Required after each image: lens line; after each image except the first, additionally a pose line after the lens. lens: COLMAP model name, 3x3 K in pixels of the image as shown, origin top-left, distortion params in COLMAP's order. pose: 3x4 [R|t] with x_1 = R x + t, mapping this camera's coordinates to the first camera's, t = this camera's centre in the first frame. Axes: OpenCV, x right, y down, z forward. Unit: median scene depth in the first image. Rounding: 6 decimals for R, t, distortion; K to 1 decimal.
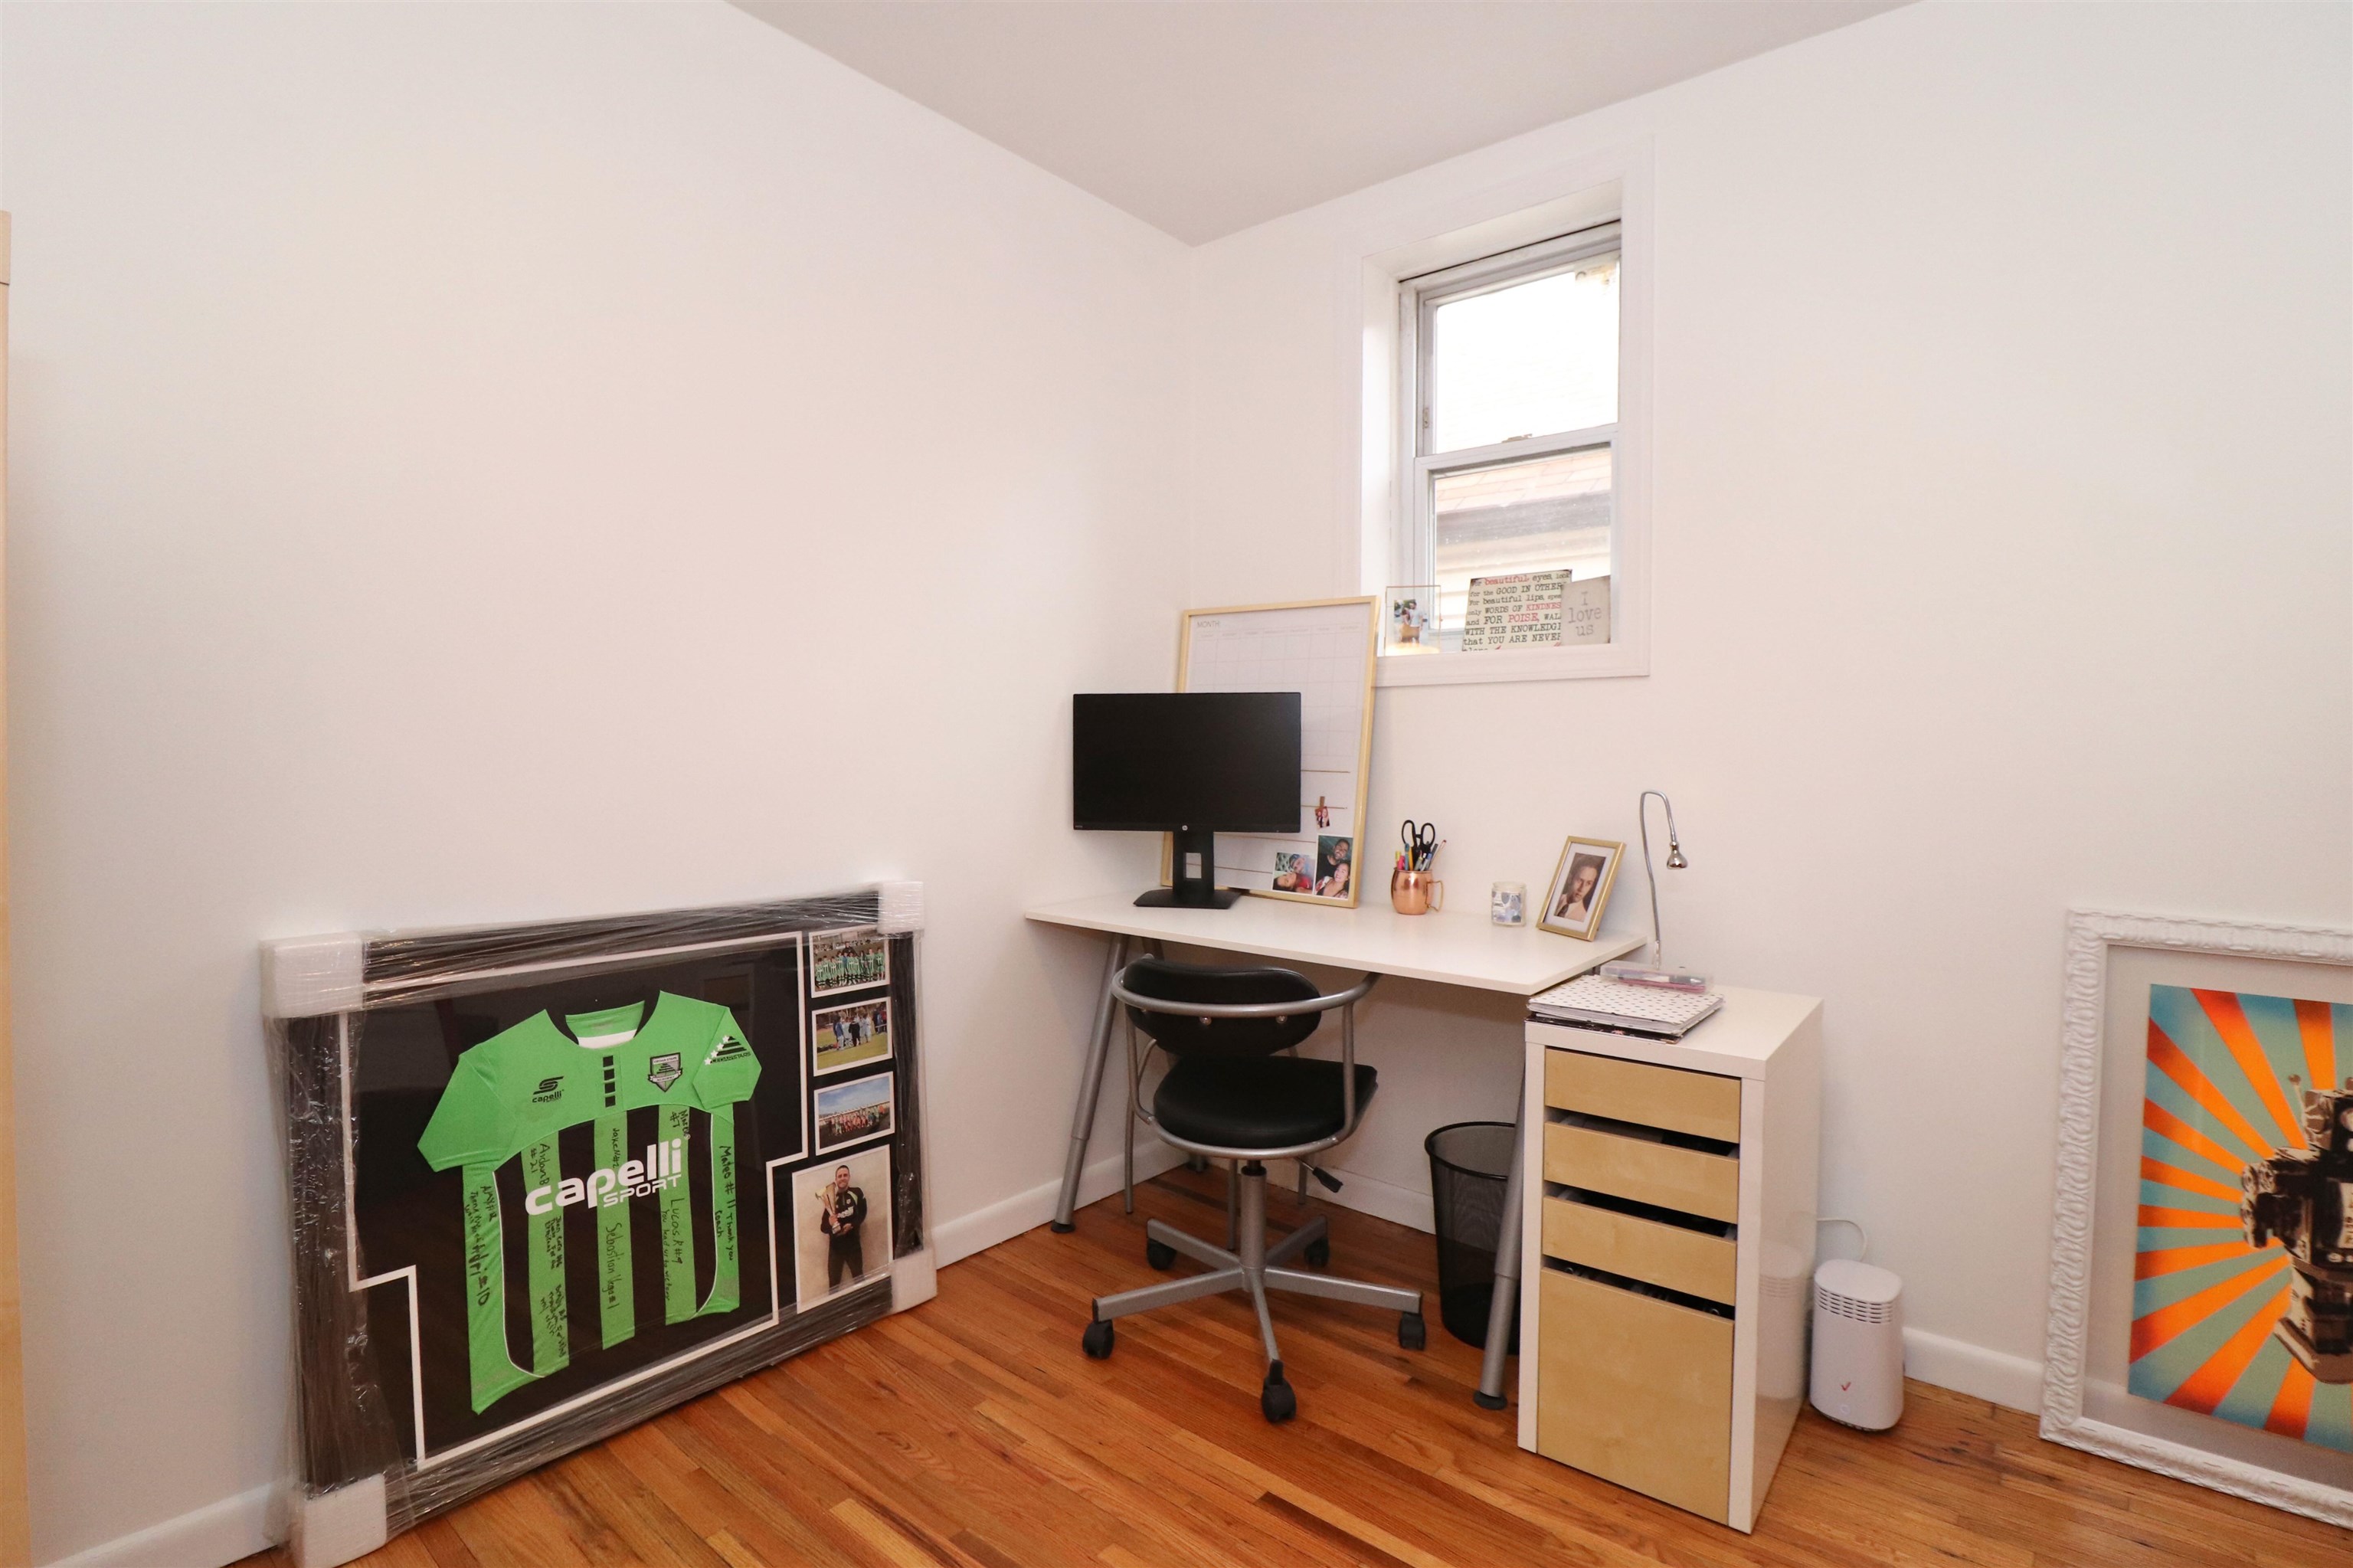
lens RADIAL K [[1134.5, 0, 1187.2], [0, 1134.5, 783.7], [0, 0, 1]] dist [0.000105, -0.013708]
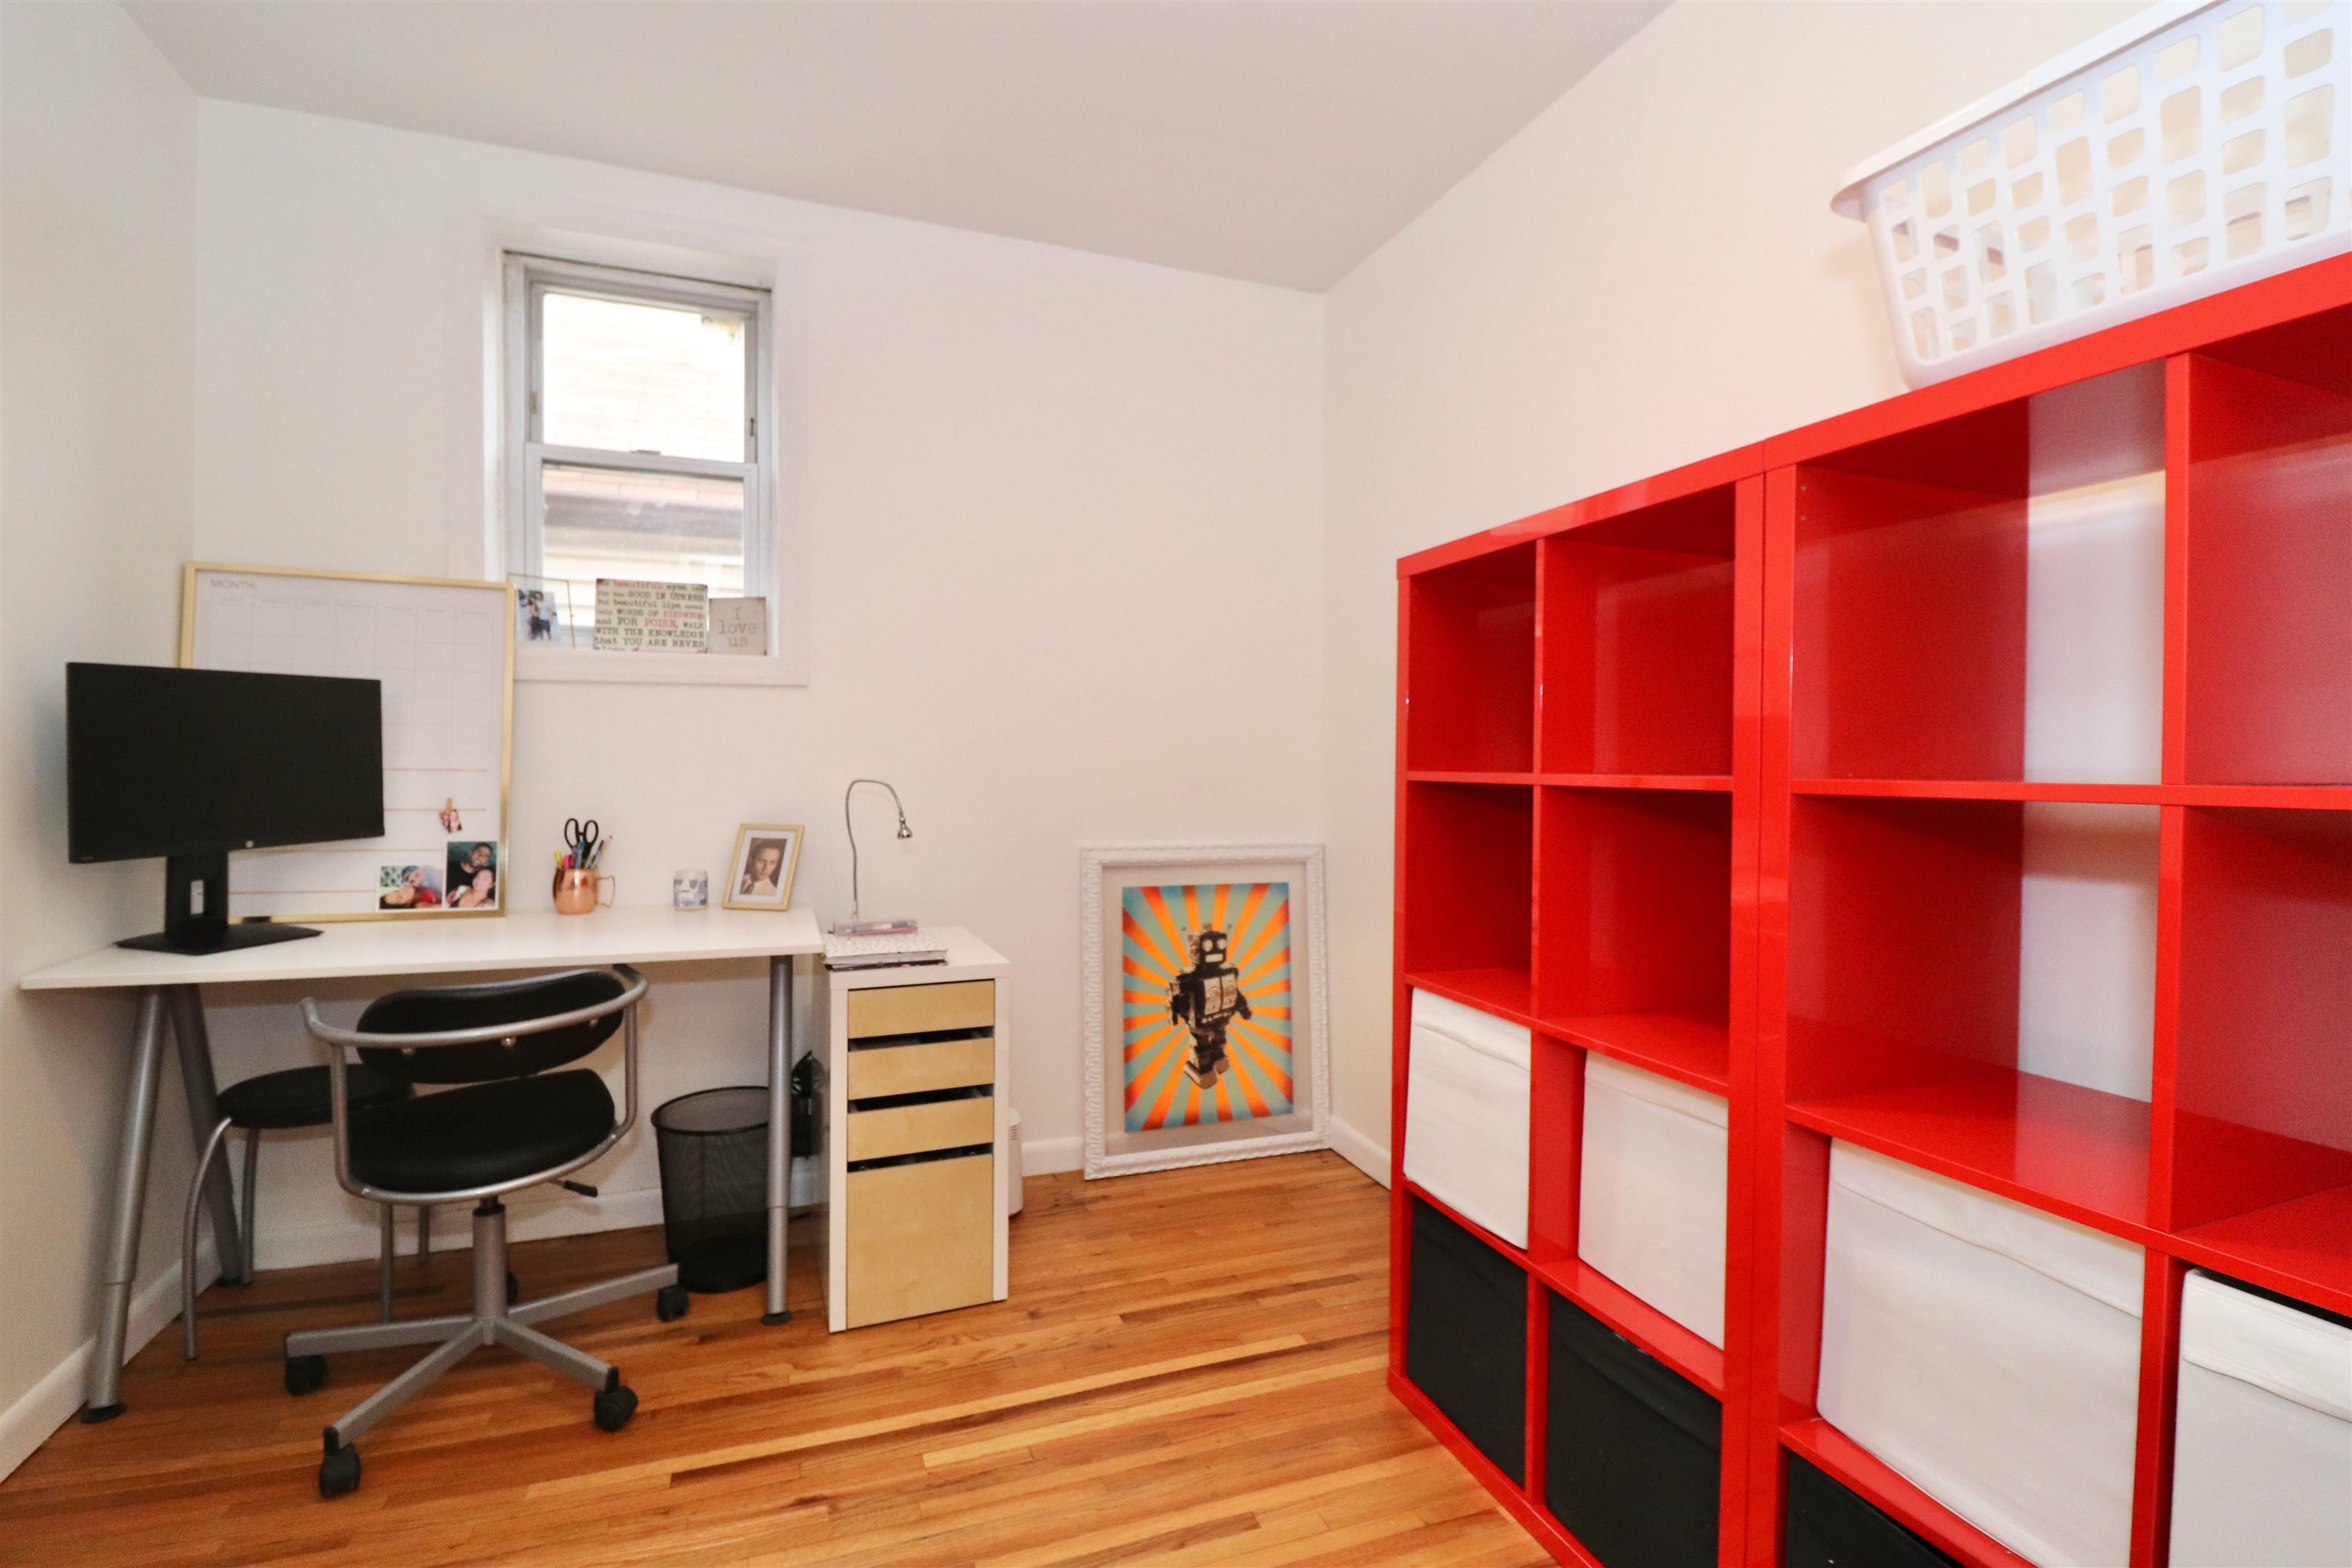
lens RADIAL K [[1095.1, 0, 1189.3], [0, 1095.1, 779.1], [0, 0, 1]] dist [-0.002284, -0.011754]
pose [[0.490338, -0.018131, 0.871344, -0.382199], [0.023445, 0.999696, 0.007608, 0.003844], [-0.871217, 0.016698, 0.490614, 0.074331]]
